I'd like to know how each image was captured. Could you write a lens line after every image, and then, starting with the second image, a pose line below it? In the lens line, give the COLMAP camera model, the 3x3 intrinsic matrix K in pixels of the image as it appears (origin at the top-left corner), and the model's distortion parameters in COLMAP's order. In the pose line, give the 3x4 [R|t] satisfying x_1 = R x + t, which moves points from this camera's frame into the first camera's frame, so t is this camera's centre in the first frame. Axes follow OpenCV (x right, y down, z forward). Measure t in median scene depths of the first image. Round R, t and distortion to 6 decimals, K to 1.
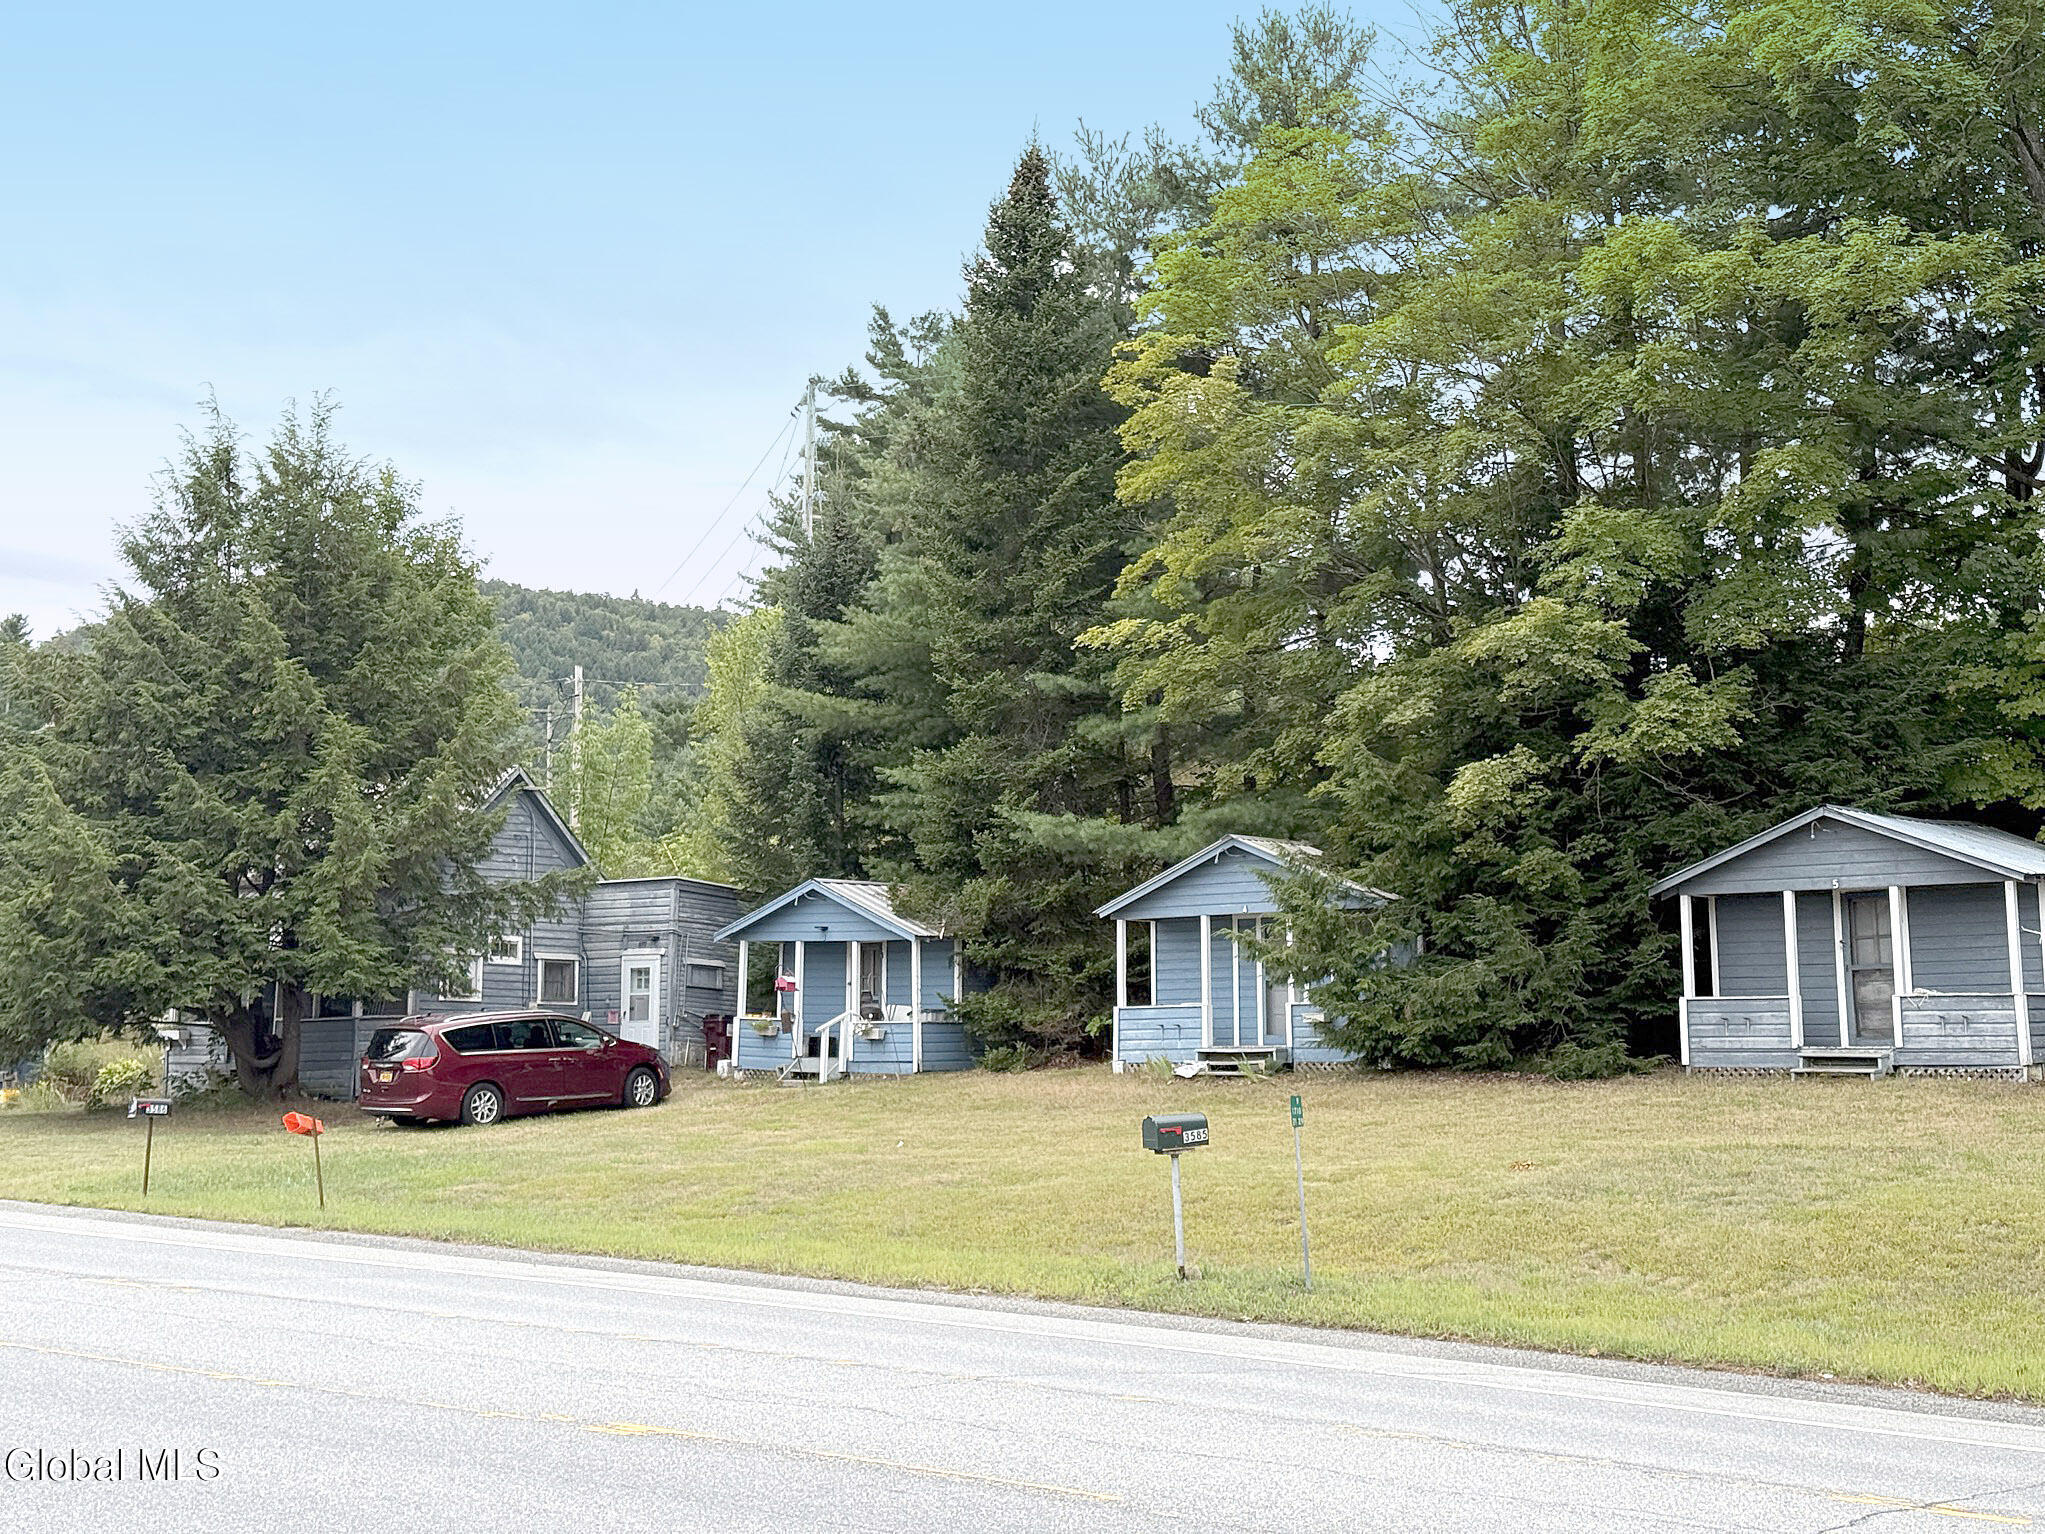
lens RADIAL K [[2860.0, 0, 1022.5], [0, 2860.0, 767.0], [0, 0, 1]] dist [0.060123, 0.043922]
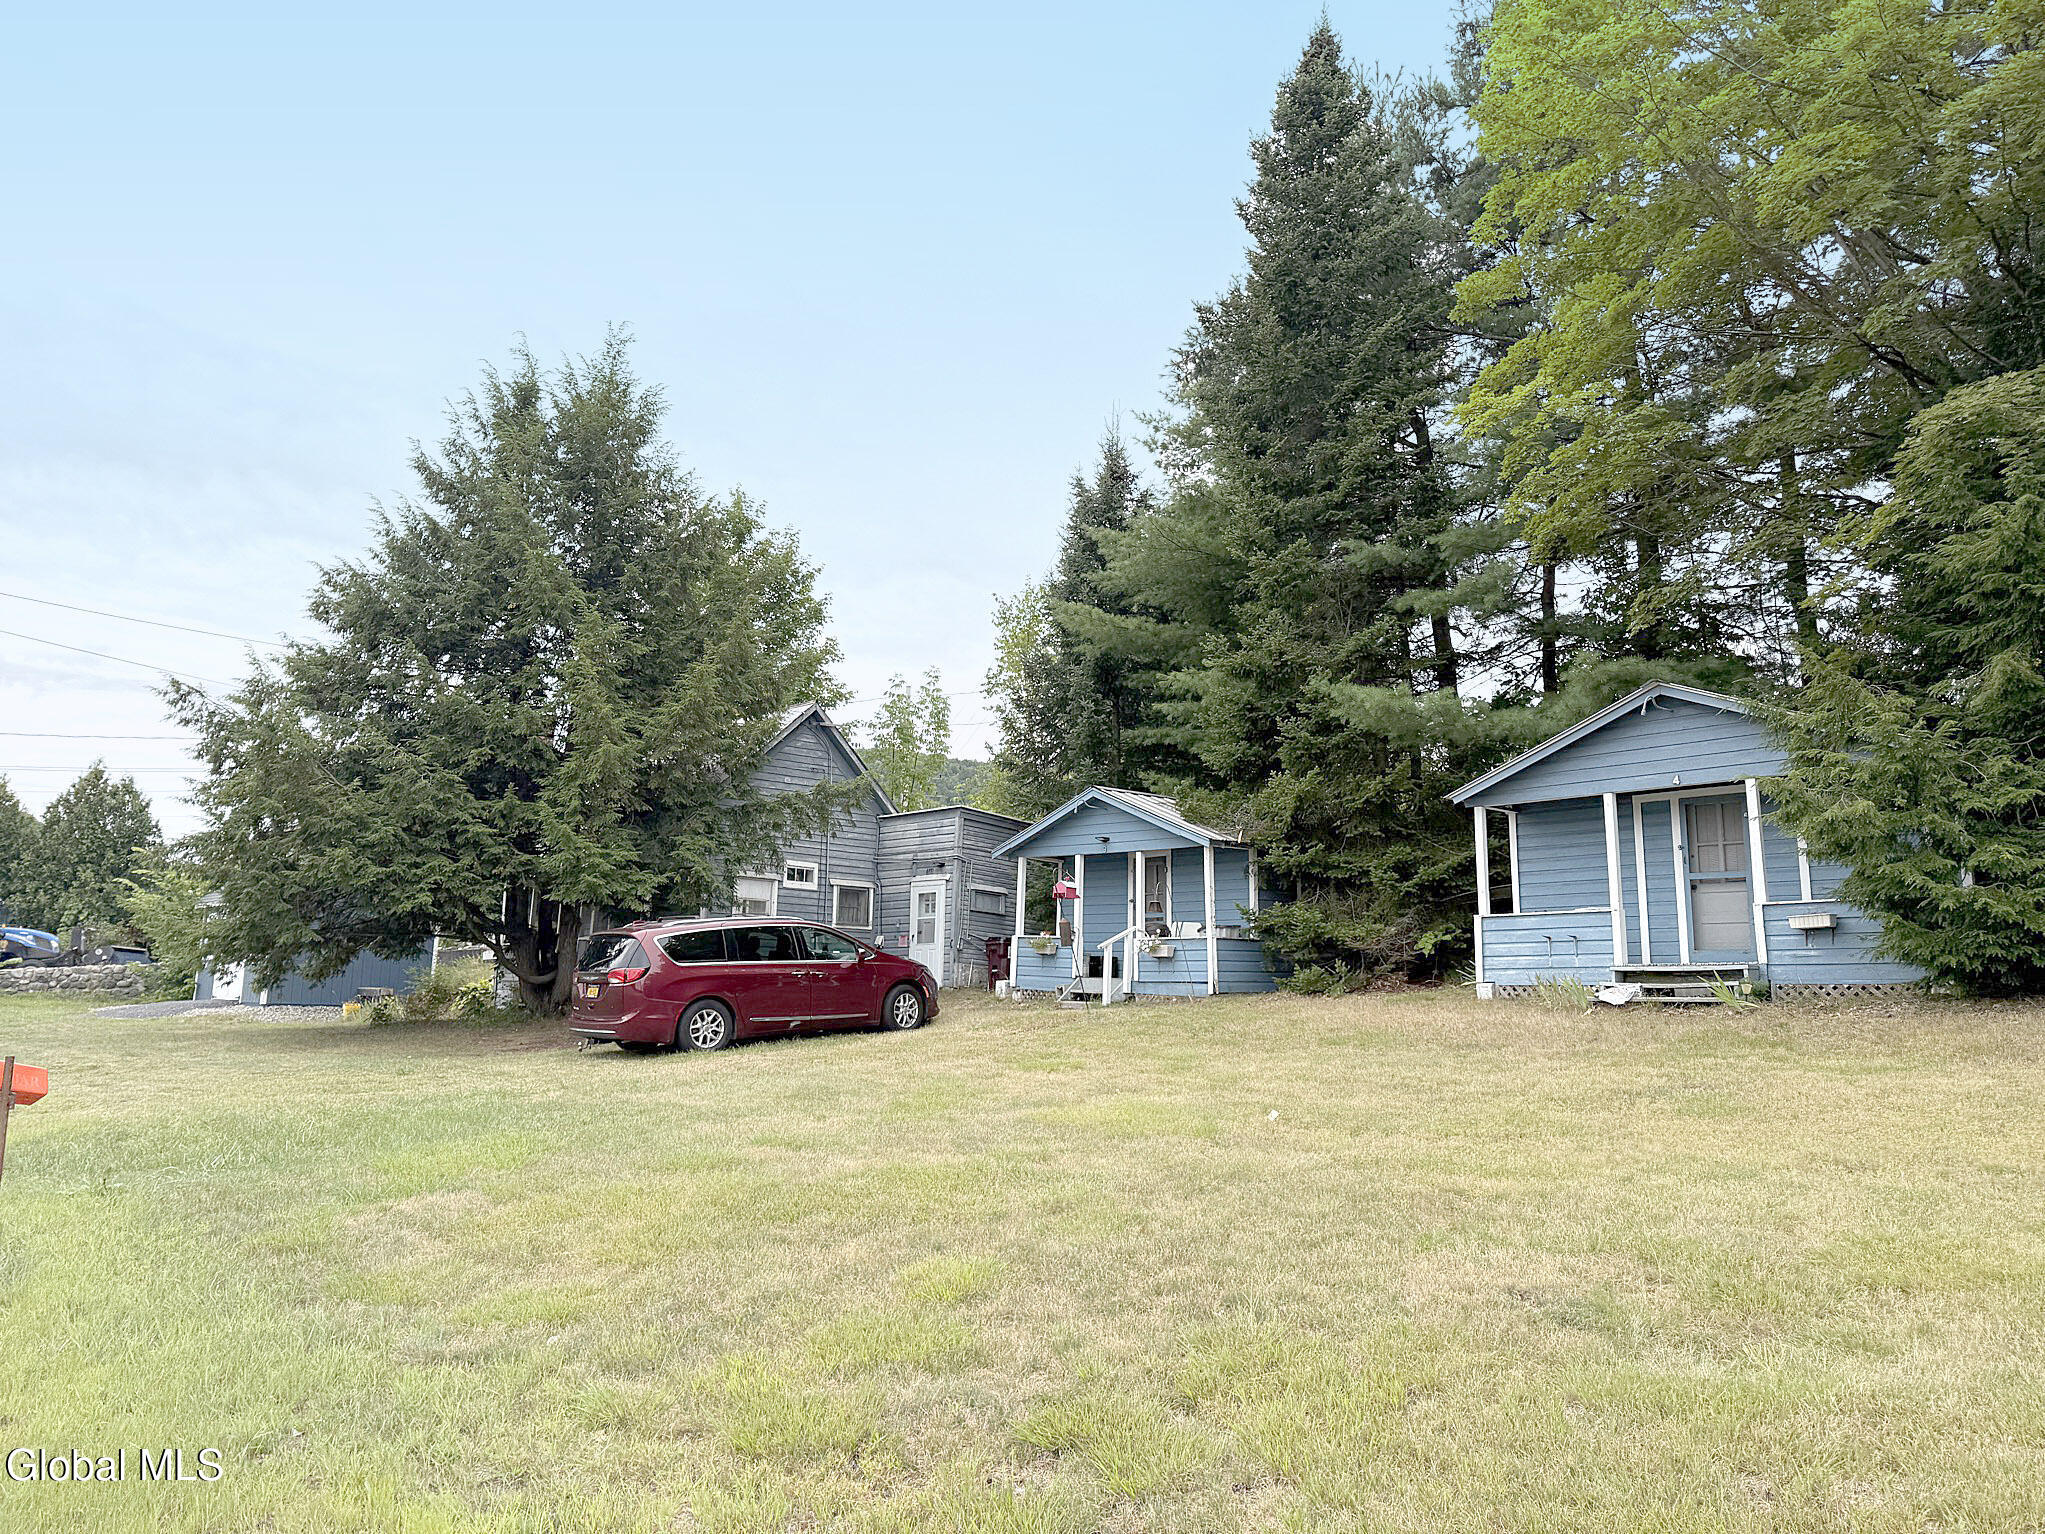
lens RADIAL K [[1431.5, 0, 1022.5], [0, 1431.5, 767.0], [0, 0, 1]] dist [0.118114, -0.201934]
pose [[0.993748, -0.006664, -0.111444, -0.045252], [0.000287, 0.998366, -0.057143, 0.061581], [0.111643, 0.056754, 0.992126, 0.545856]]
